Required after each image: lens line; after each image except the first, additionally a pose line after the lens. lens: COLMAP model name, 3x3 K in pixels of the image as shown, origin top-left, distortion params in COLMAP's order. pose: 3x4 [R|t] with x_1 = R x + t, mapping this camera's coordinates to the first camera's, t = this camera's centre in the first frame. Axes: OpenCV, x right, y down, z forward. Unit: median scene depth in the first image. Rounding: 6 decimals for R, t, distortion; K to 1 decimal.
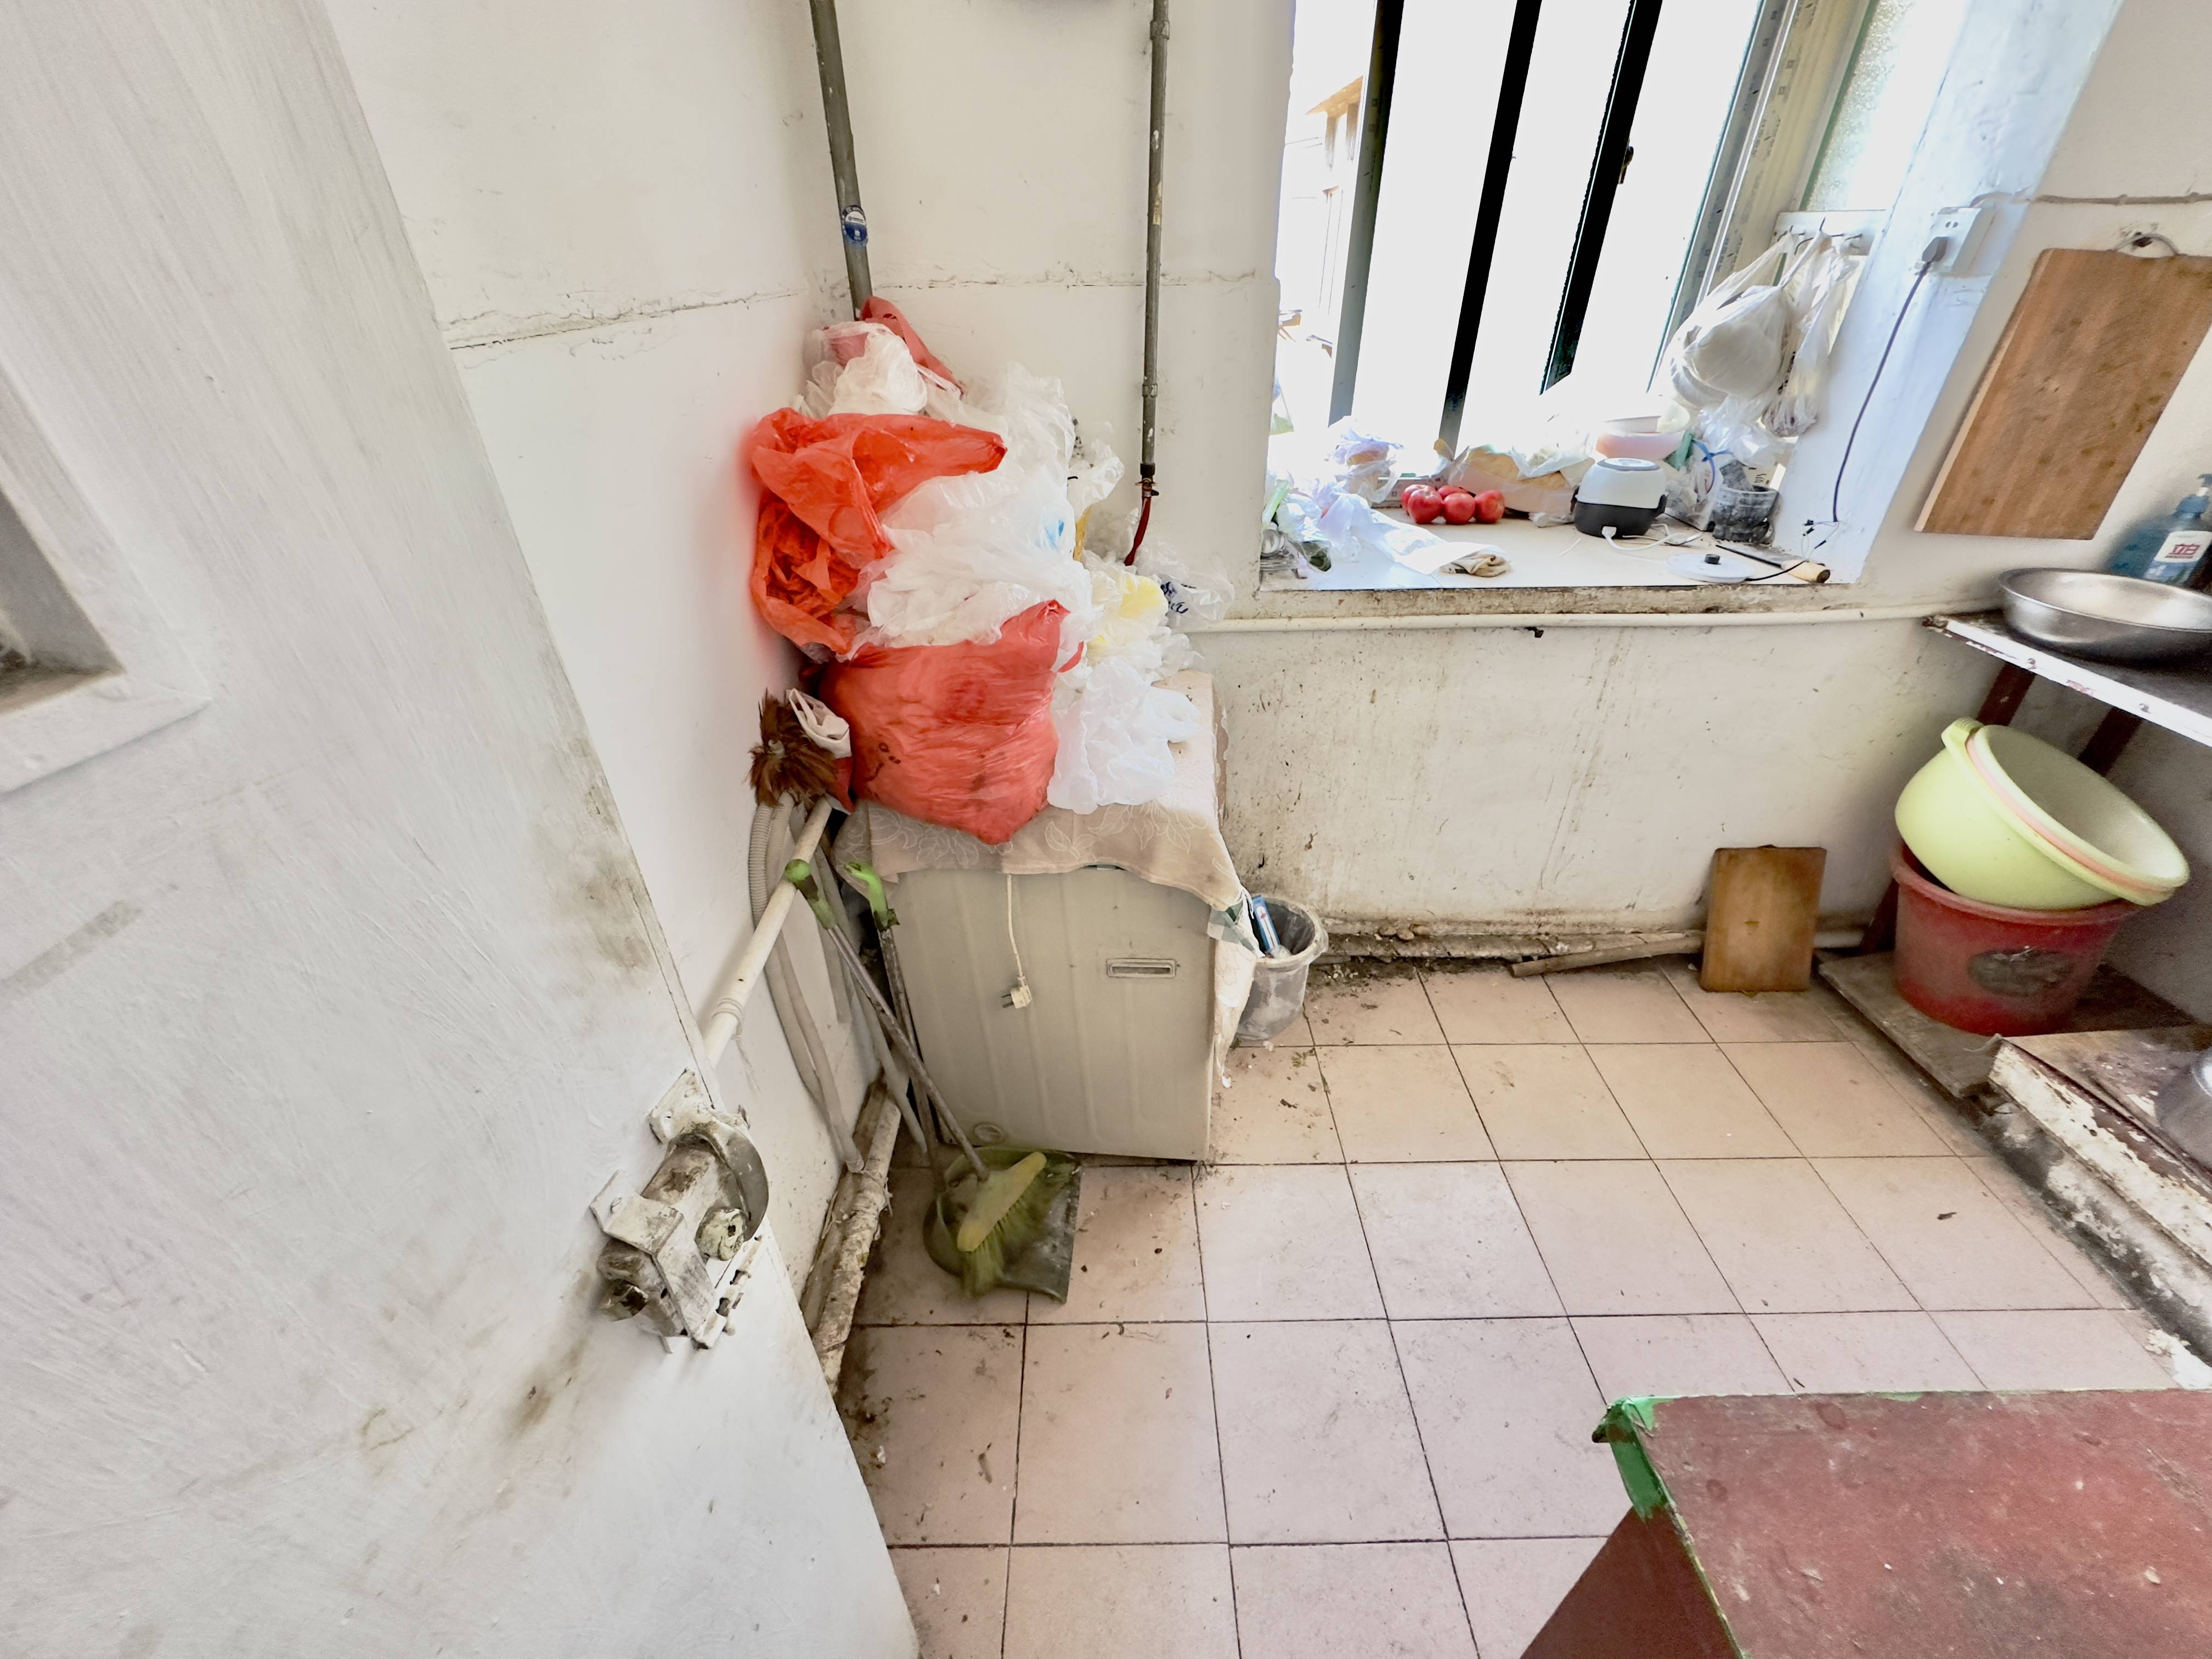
lens RADIAL K [[882.5, 0, 1109.8], [0, 882.5, 830.4], [0, 0, 1]] dist [-0.000180, -0.000121]
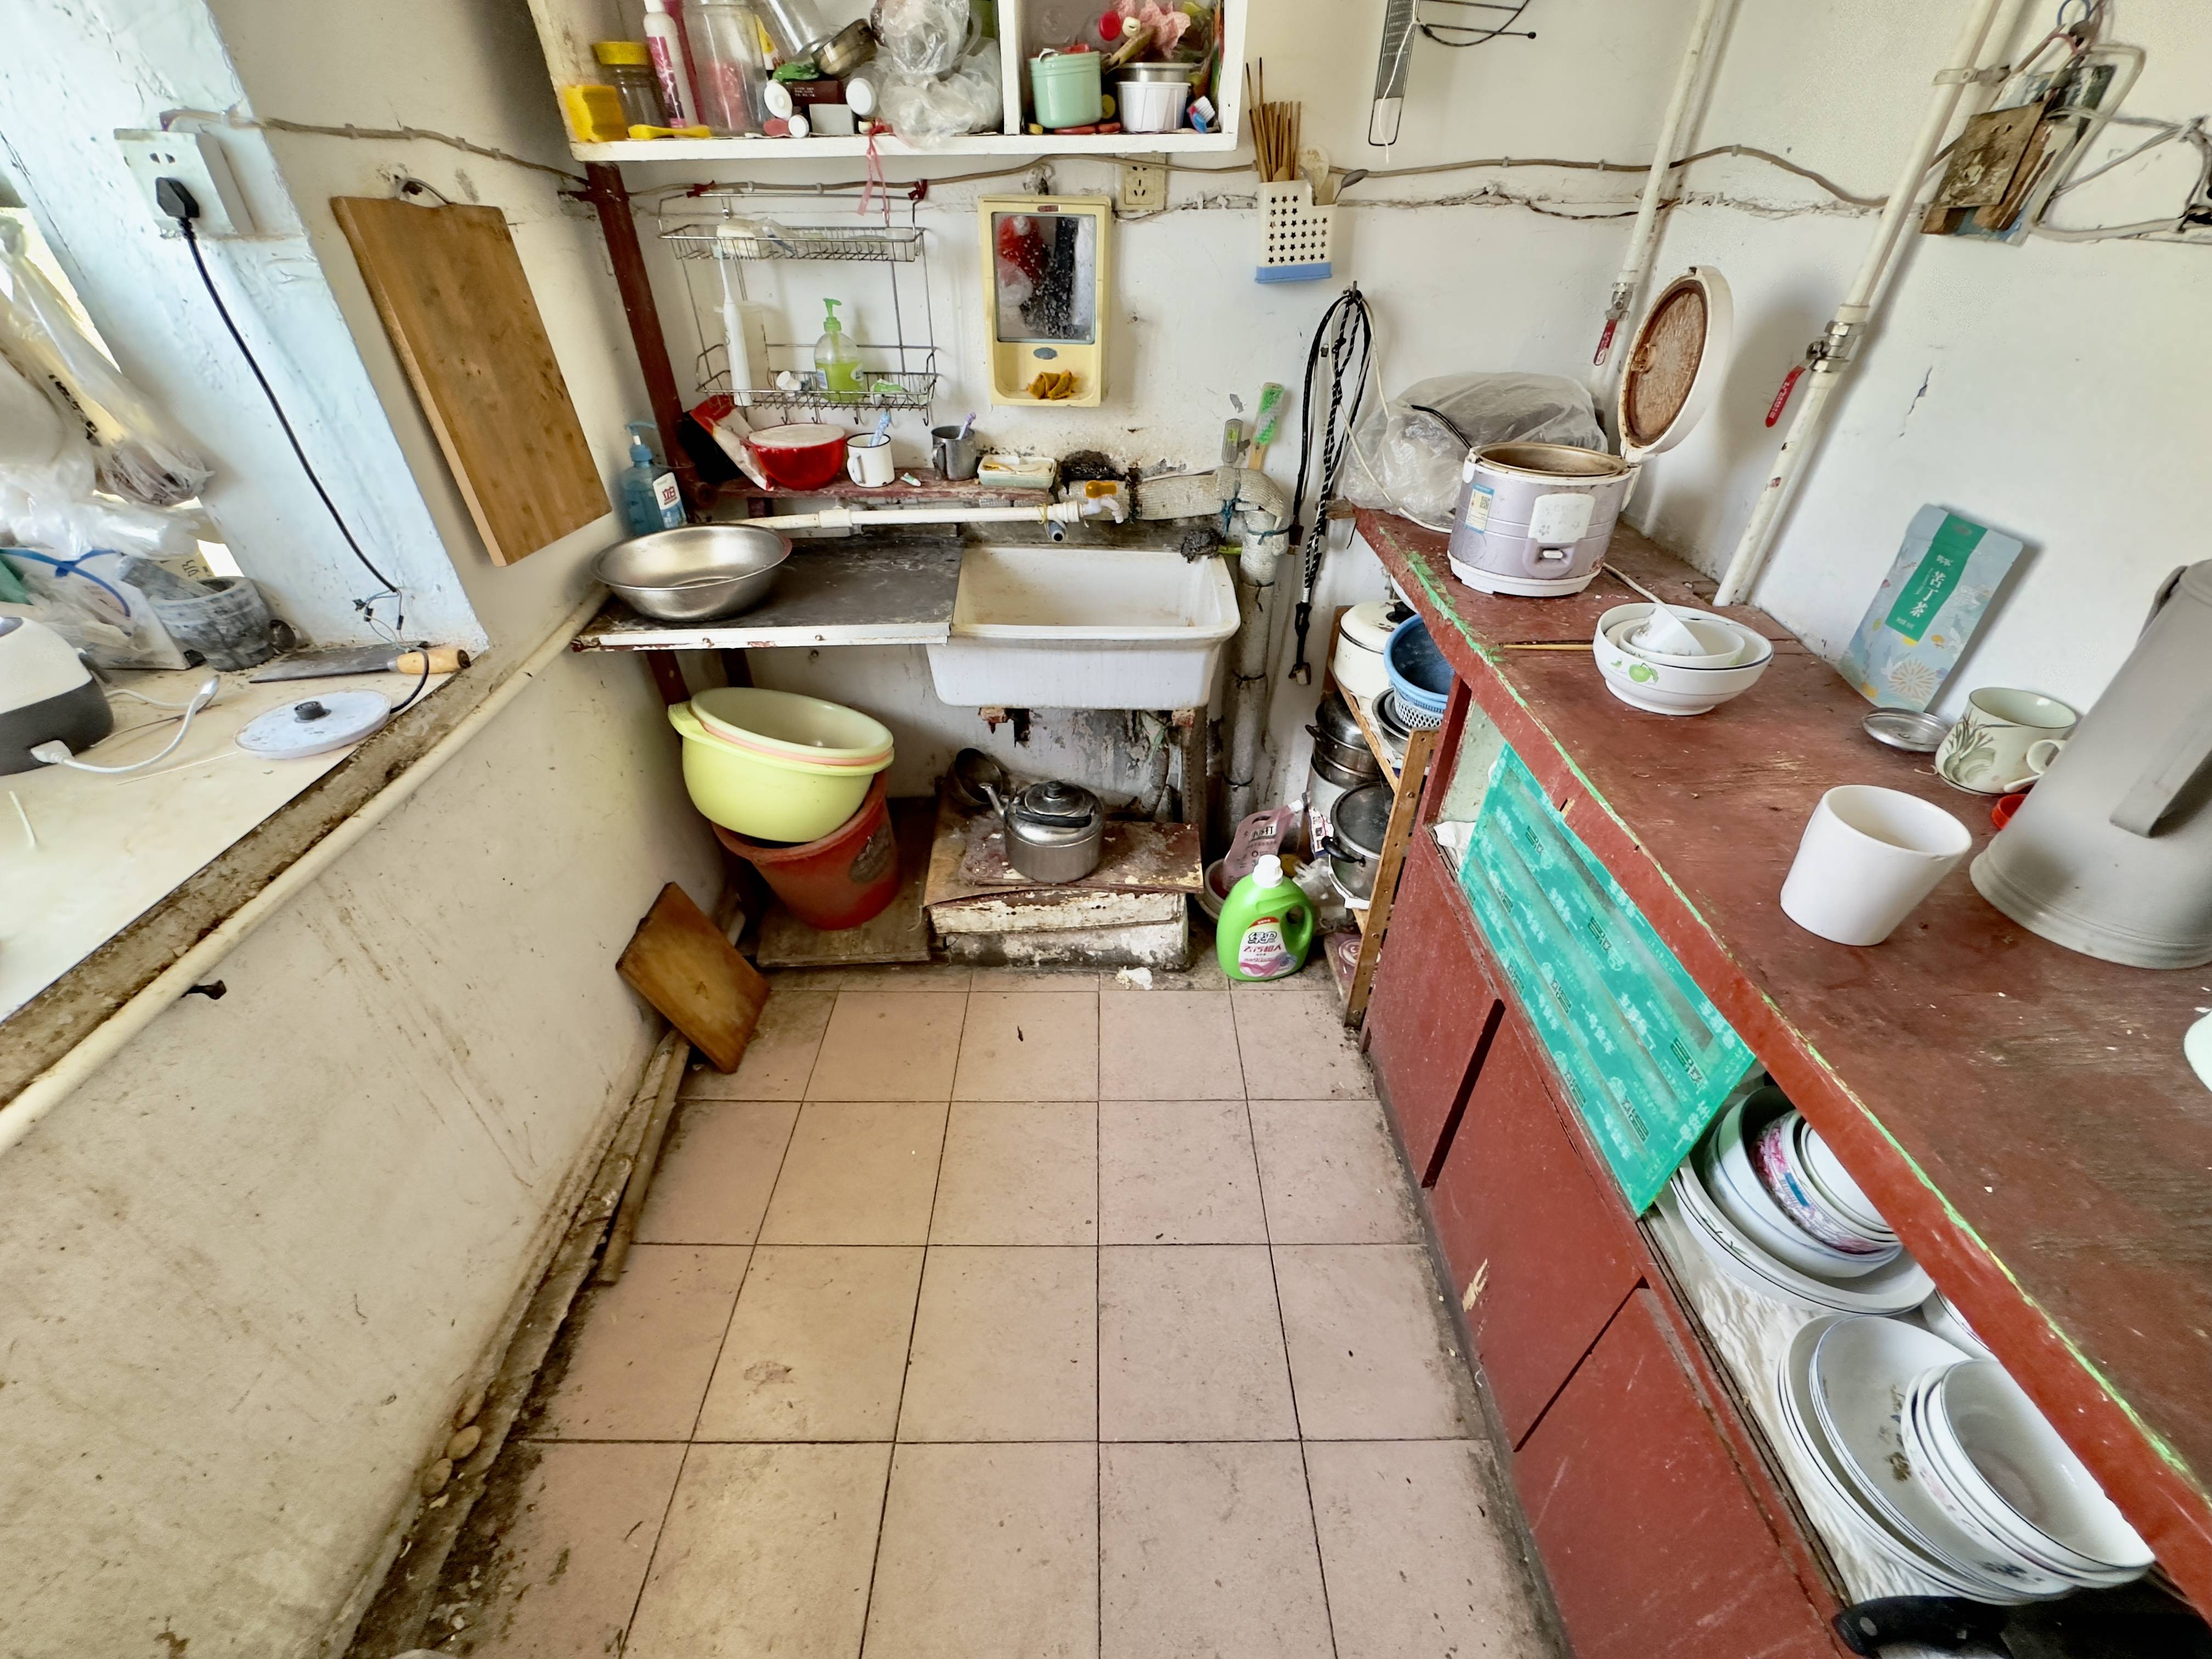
lens RADIAL K [[882.5, 0, 1104.3], [0, 882.5, 829.7], [0, 0, 1]] dist [-0.000180, -0.000121]
pose [[0.010798, -0.586289, 0.810030, 0.137818], [0.545945, 0.682140, 0.486446, -0.250717], [-0.837752, 0.436979, 0.327447, 0.369274]]
